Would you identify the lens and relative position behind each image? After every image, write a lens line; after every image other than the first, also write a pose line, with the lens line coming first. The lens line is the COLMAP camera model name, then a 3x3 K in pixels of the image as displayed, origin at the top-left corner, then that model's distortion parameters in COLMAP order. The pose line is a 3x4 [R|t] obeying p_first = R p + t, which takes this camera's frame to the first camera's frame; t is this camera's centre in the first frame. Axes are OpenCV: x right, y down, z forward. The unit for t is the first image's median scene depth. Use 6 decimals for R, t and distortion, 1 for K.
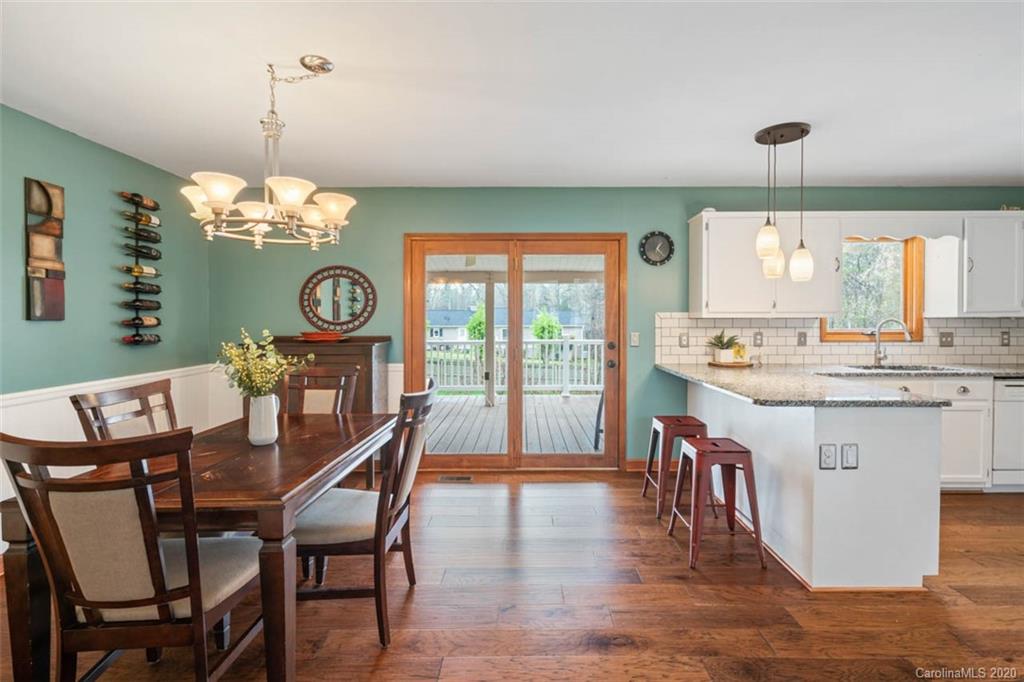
lens RADIAL K [[478.4, 0, 522.7], [0, 478.4, 325.9], [0, 0, 1]] dist [-0.004431, 0.003706]
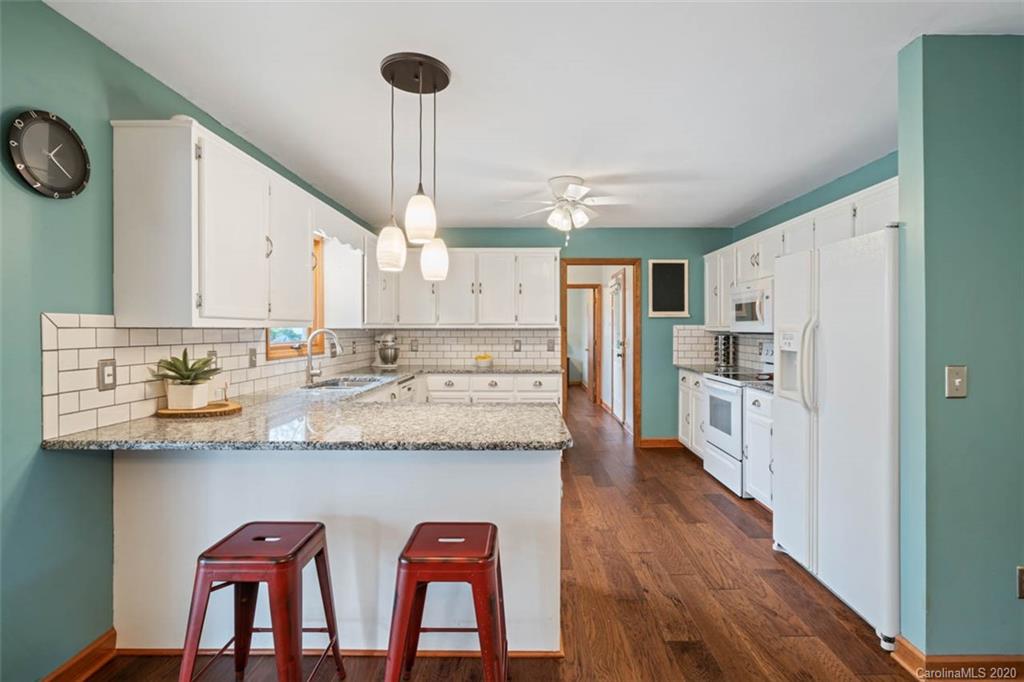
lens RADIAL K [[478.4, 0, 532.5], [0, 478.4, 331.3], [0, 0, 1]] dist [-0.004431, 0.003706]
pose [[-0.010763, -0.000667, 0.999942, -0.131895], [0.012485, 0.999922, 0.000802, -0.007437], [-0.999864, 0.012492, -0.010753, 0.602153]]
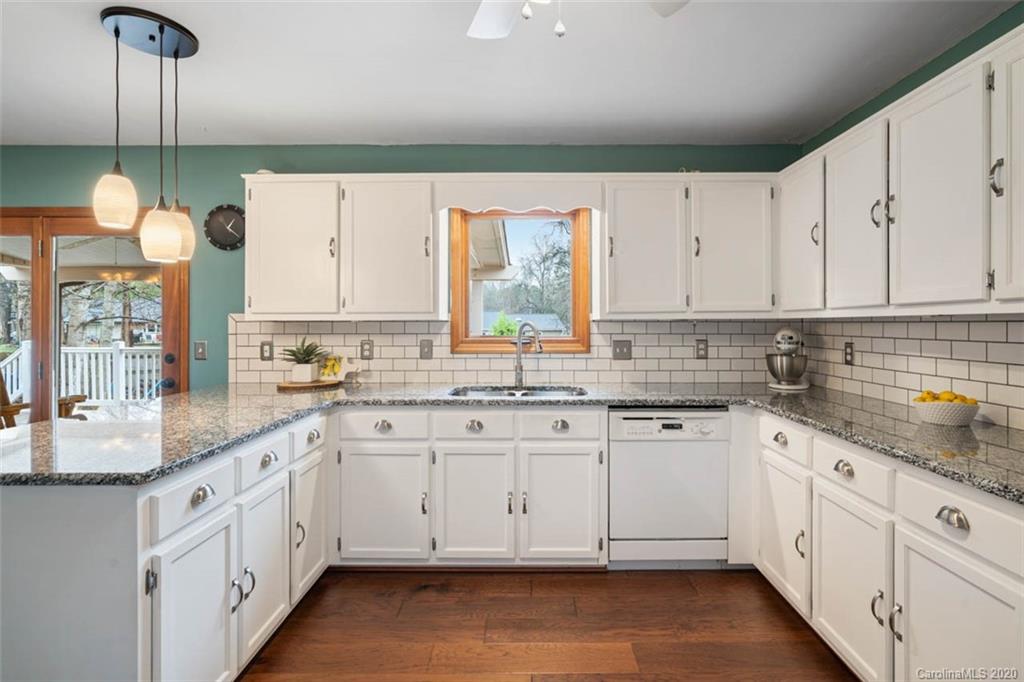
lens RADIAL K [[478.4, 0, 520.2], [0, 478.4, 324.7], [0, 0, 1]] dist [-0.004431, 0.003706]
pose [[0.999947, 0.000038, -0.010251, 0.752019], [-0.000142, 0.999949, -0.010098, -0.003389], [0.010250, 0.010099, 0.999896, 0.263662]]
